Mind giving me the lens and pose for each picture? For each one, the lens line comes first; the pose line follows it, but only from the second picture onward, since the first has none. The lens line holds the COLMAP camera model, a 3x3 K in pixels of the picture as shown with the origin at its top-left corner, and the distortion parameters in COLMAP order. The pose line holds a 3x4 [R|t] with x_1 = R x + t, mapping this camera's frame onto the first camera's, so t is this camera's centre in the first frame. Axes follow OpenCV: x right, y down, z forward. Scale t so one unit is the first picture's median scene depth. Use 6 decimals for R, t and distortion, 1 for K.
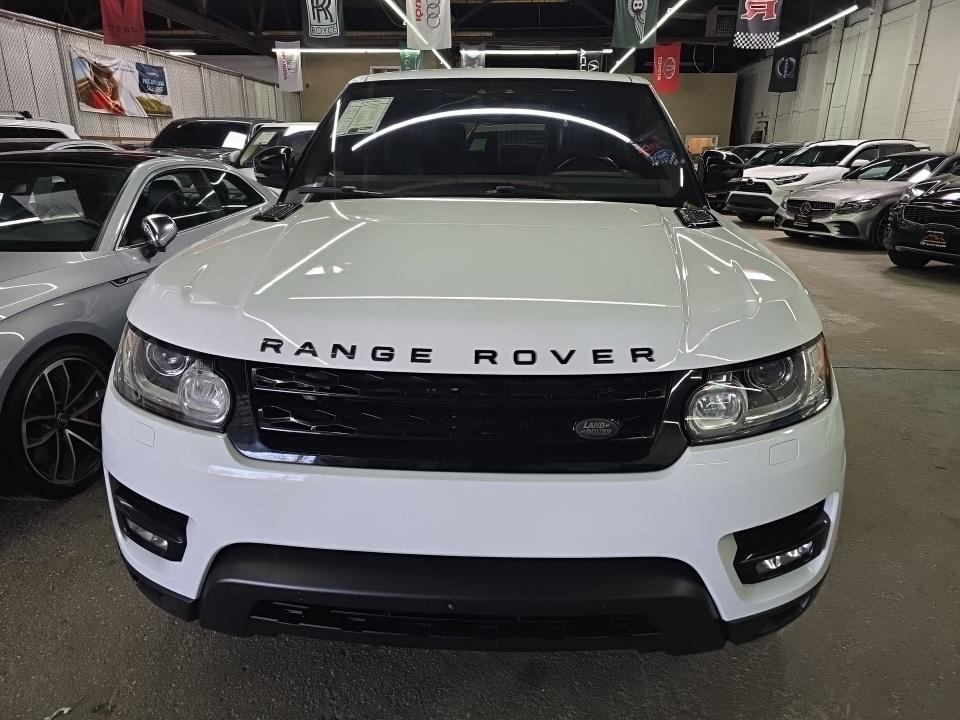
lens RADIAL K [[636.2, 0, 483.4], [0, 636.2, 360.3], [0, 0, 1]] dist [0.019351, -0.005766]
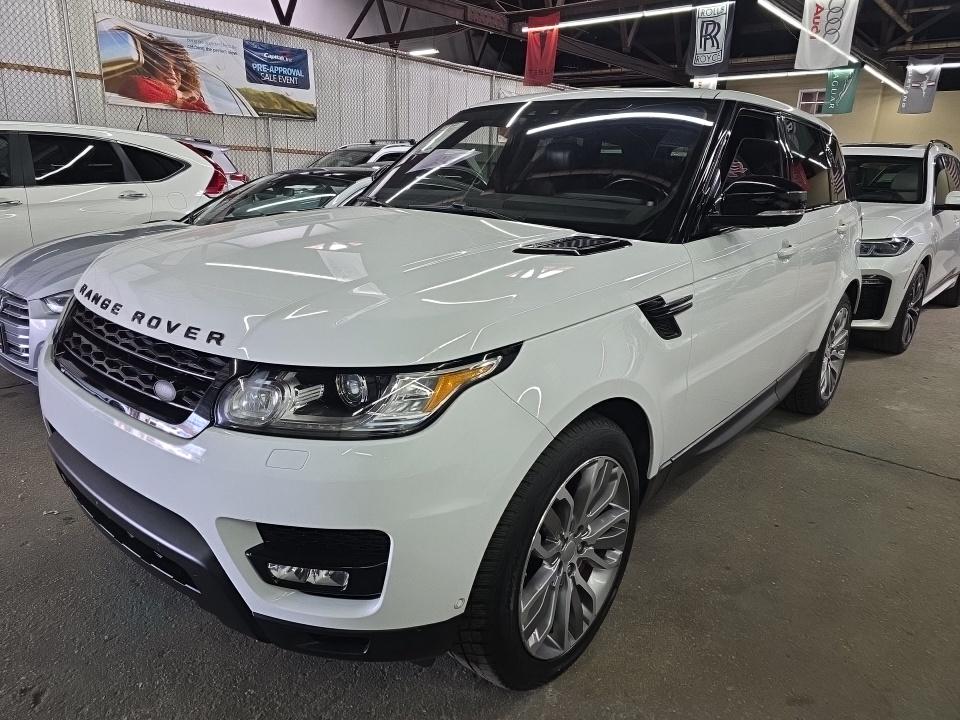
lens RADIAL K [[636.2, 0, 483.4], [0, 636.2, 360.3], [0, 0, 1]] dist [0.019351, -0.005766]
pose [[0.795202, 0.193426, -0.574665, 0.137323], [-0.216026, 0.975940, 0.029562, -0.011352], [0.566557, 0.100634, 0.817855, 0.035741]]
